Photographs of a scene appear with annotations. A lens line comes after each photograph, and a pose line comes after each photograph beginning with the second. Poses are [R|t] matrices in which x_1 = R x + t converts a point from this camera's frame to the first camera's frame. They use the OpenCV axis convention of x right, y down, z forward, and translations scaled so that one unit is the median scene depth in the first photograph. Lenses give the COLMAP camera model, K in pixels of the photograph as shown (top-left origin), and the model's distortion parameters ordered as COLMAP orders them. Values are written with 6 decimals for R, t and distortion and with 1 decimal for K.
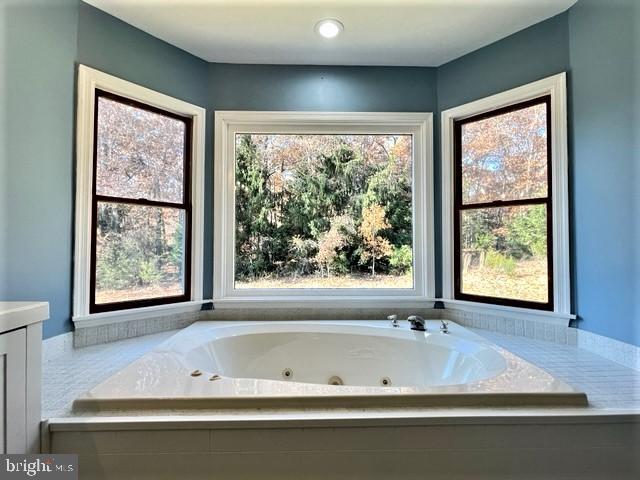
lens RADIAL K [[302.0, 0, 320.9], [0, 302.0, 235.6], [0, 0, 1]] dist [-0.003624, -0.001217]
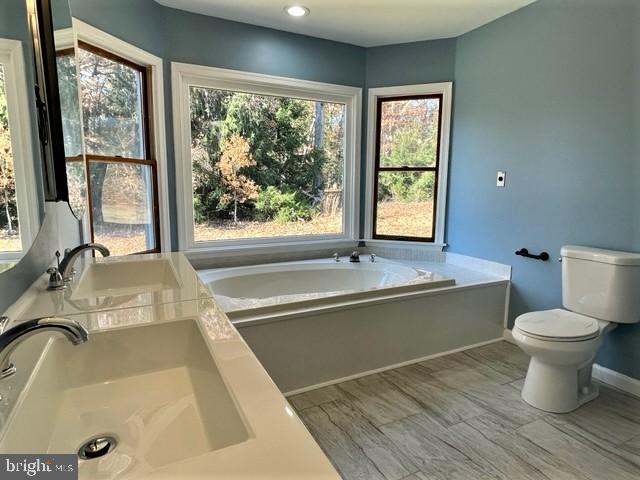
lens RADIAL K [[384.4, 0, 326.8], [0, 384.4, 238.9], [0, 0, 1]] dist [-0.003997, -0.005937]
pose [[0.897060, -0.055303, 0.438434, -0.437149], [-0.022626, 0.985089, 0.170551, -0.068192], [-0.441329, -0.162915, 0.882433, -0.368749]]
